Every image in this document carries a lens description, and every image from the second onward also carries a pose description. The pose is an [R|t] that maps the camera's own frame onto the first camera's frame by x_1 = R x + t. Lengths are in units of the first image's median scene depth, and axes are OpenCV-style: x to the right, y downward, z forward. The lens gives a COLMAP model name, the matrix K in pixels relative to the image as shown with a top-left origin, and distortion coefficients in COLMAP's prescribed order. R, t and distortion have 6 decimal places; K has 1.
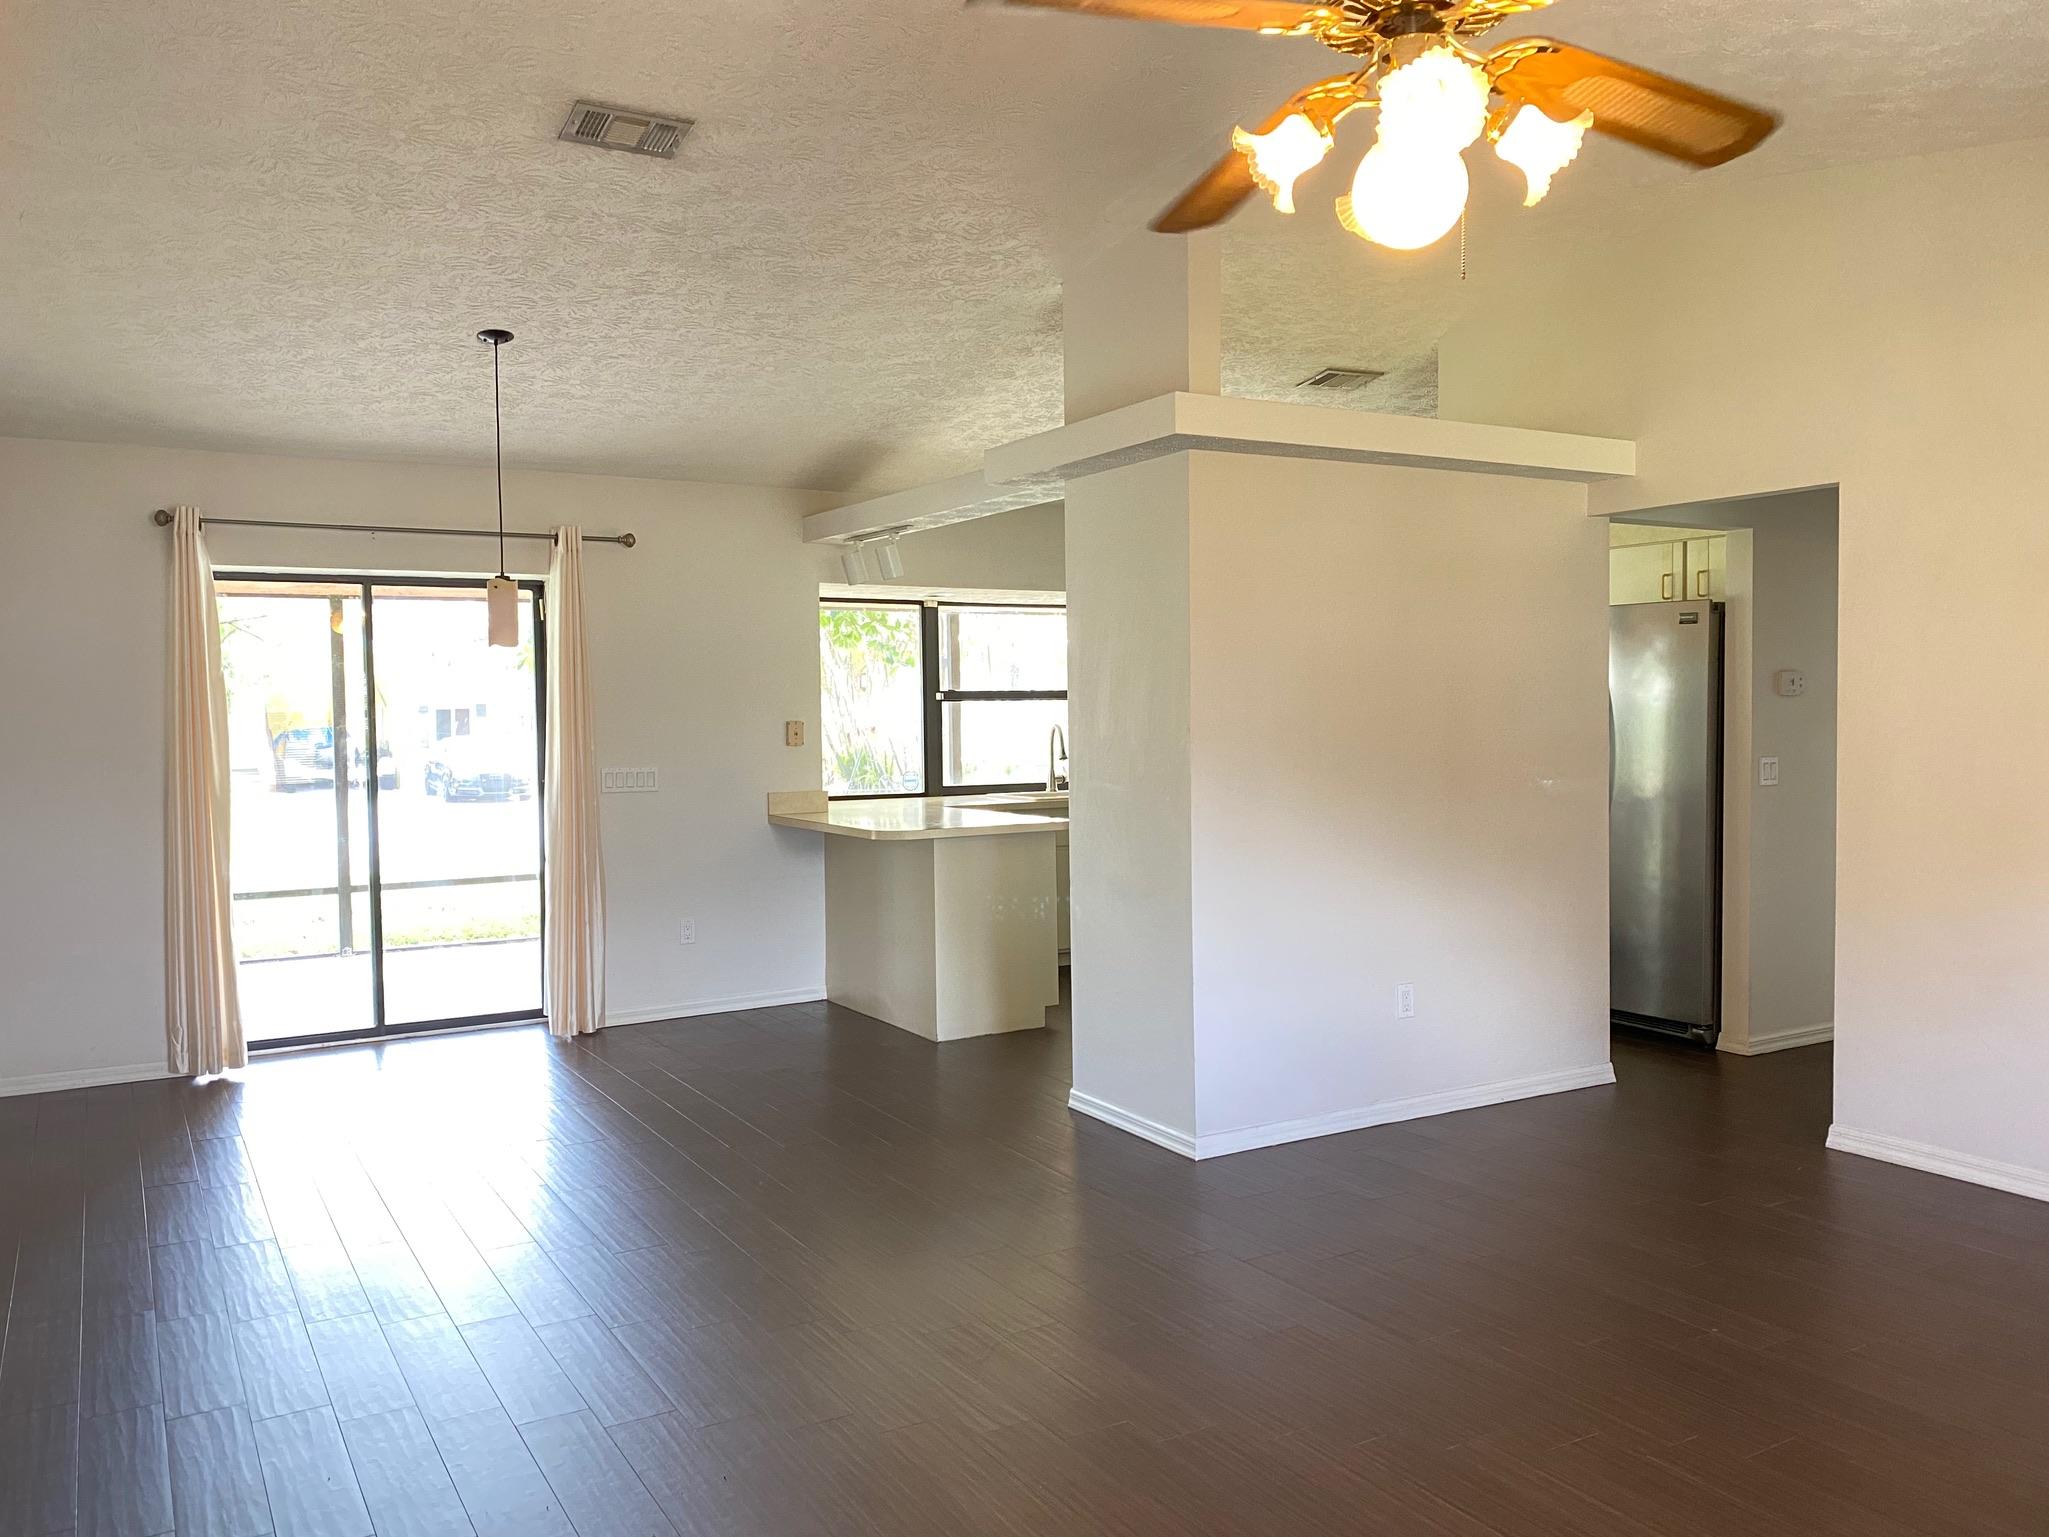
lens RADIAL K [[1590.6, 0, 1029.2], [0, 1590.6, 771.9], [0, 0, 1]] dist [0.048836, -0.000927]
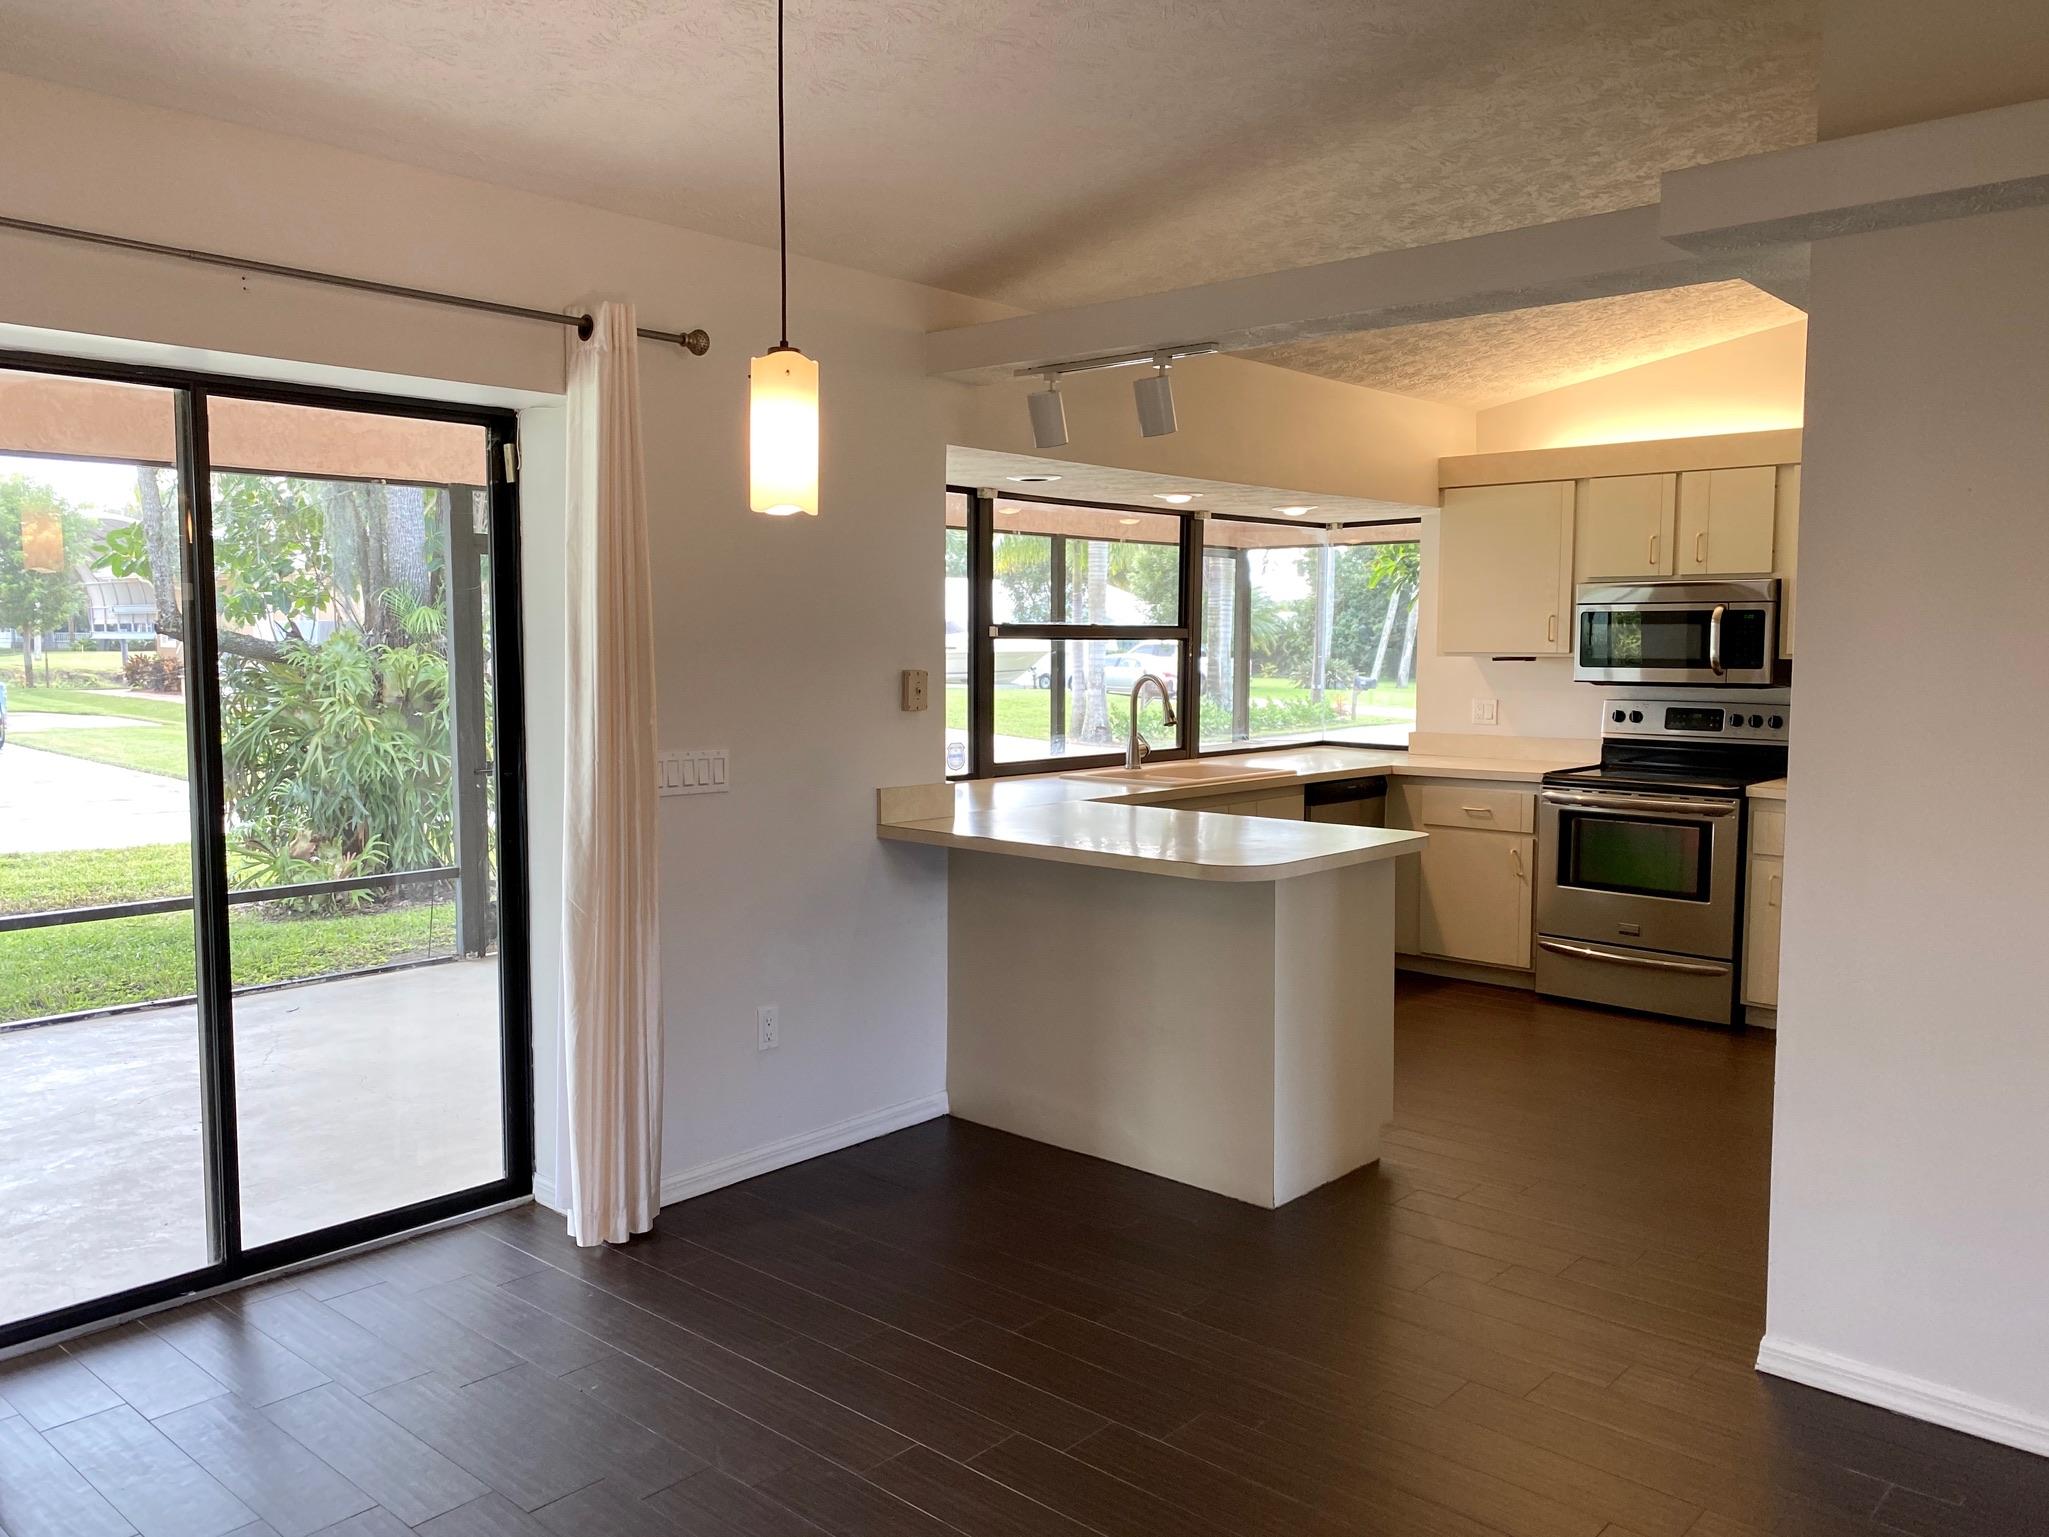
lens RADIAL K [[1590.6, 0, 1029.2], [0, 1590.6, 771.9], [0, 0, 1]] dist [0.048836, -0.000927]
pose [[0.956123, -0.009190, 0.292821, -0.286902], [-0.002976, 0.999152, 0.041073, -0.018382], [-0.292950, -0.040142, 0.955285, 0.406580]]
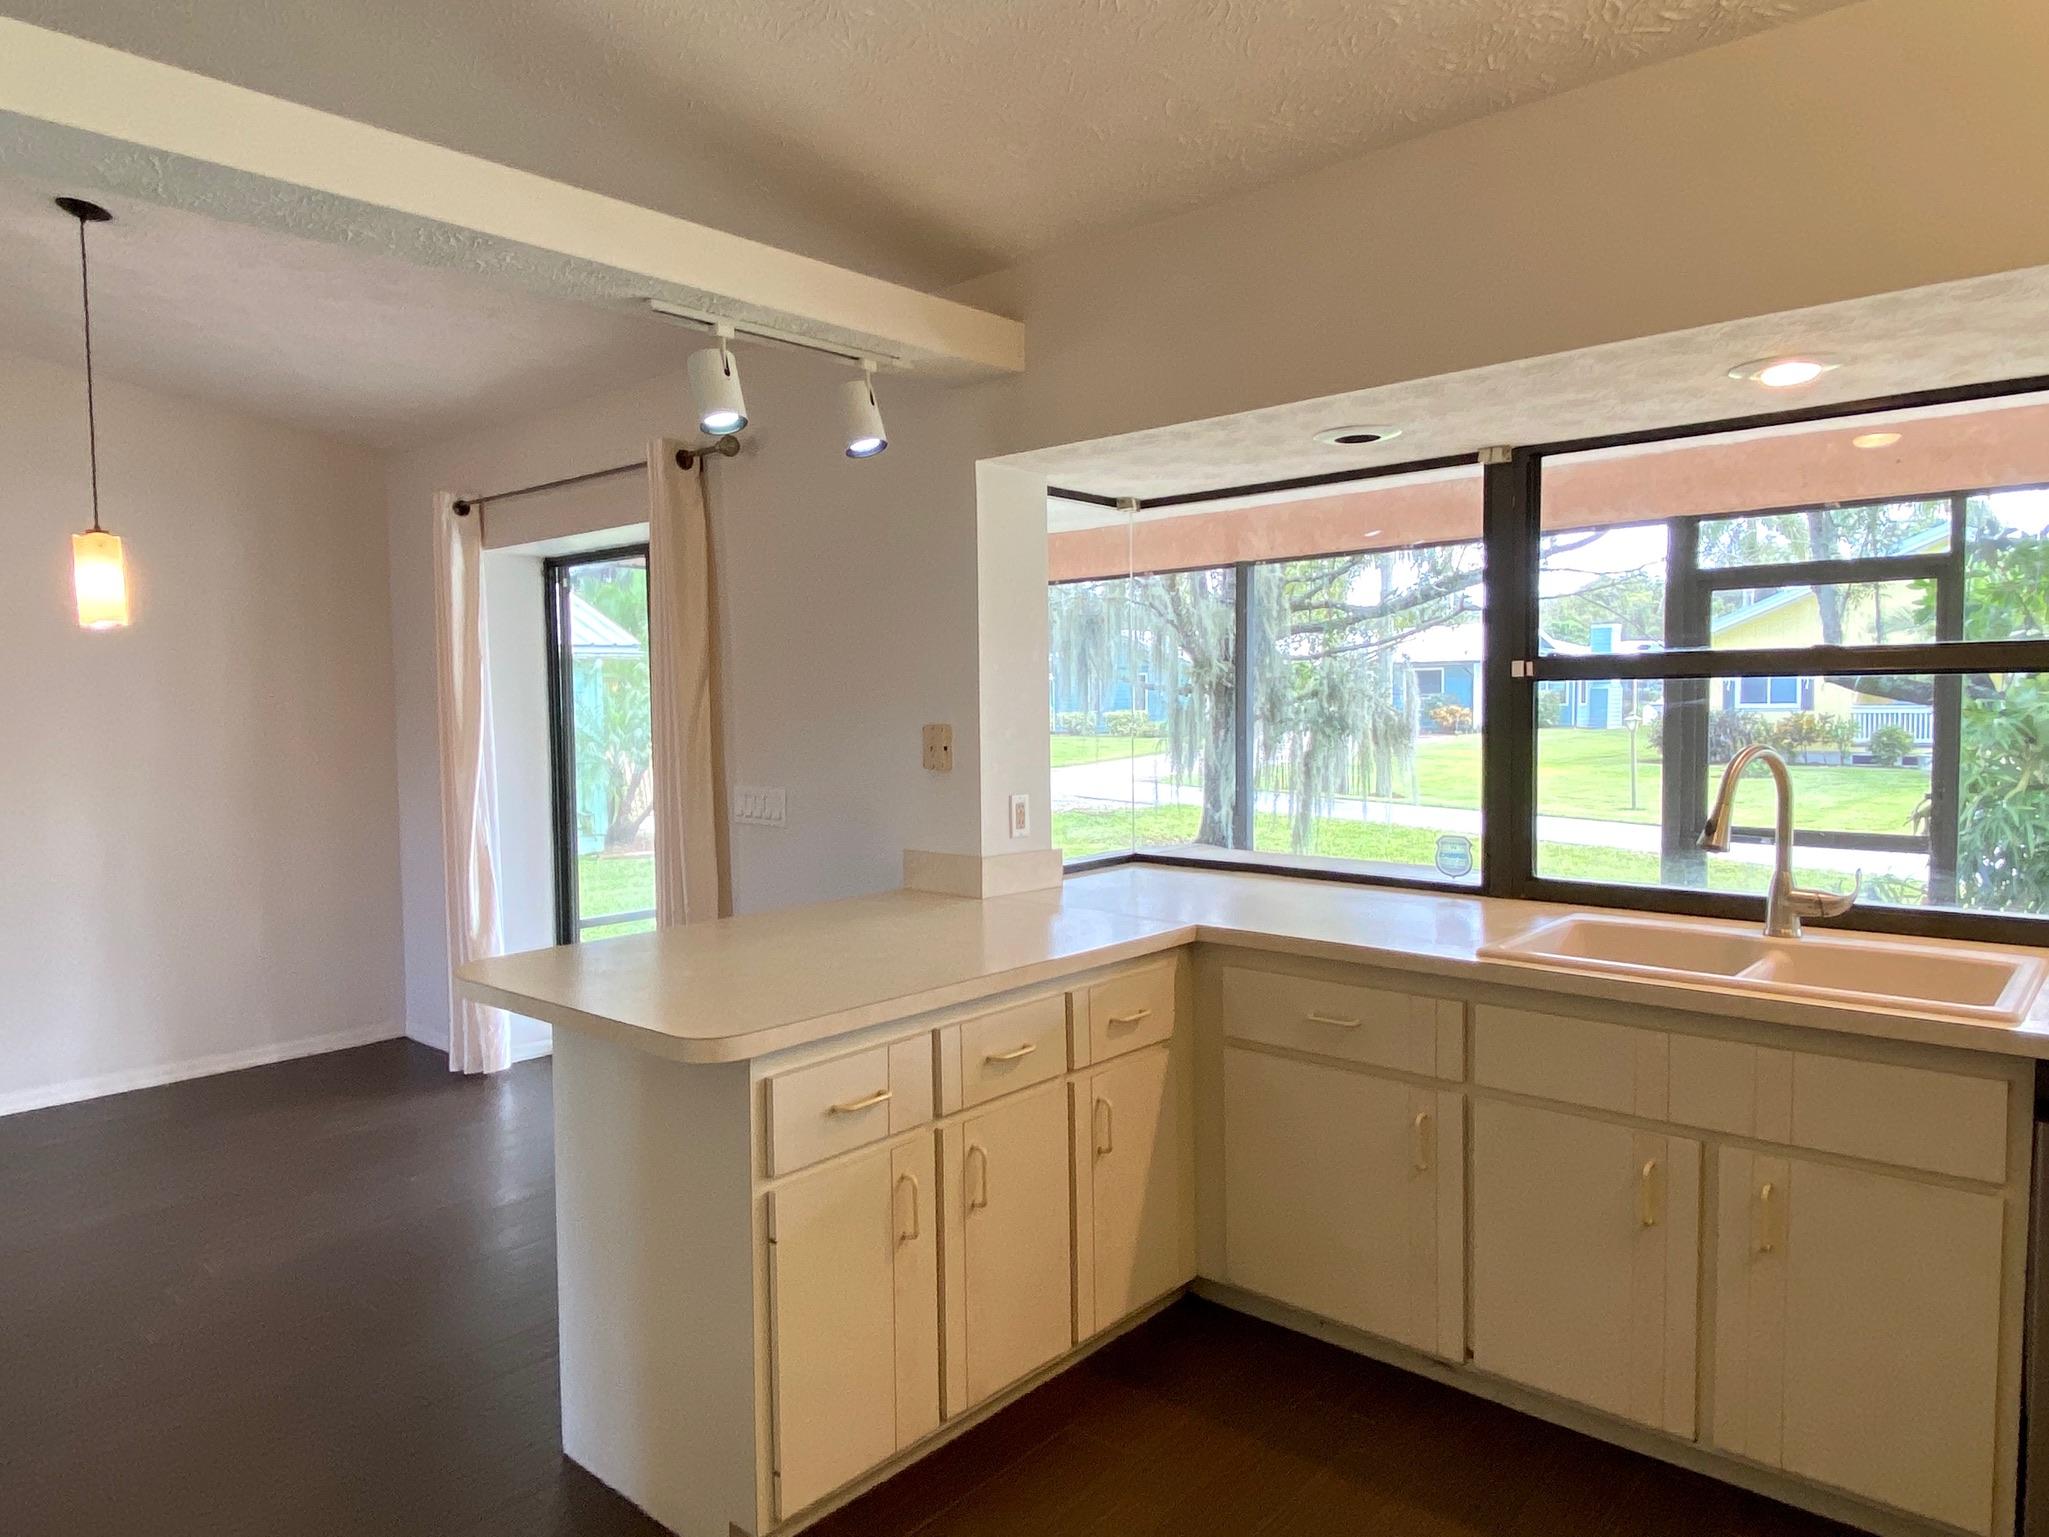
lens RADIAL K [[1271.1, 0, 1021.1], [0, 1271.1, 767.4], [0, 0, 1]] dist [0.011388, 0.000534]
pose [[0.294965, 0.056558, -0.953833, 0.280867], [-0.028316, 0.998326, 0.050440, -0.040972], [0.955088, 0.012131, 0.296072, 0.912575]]
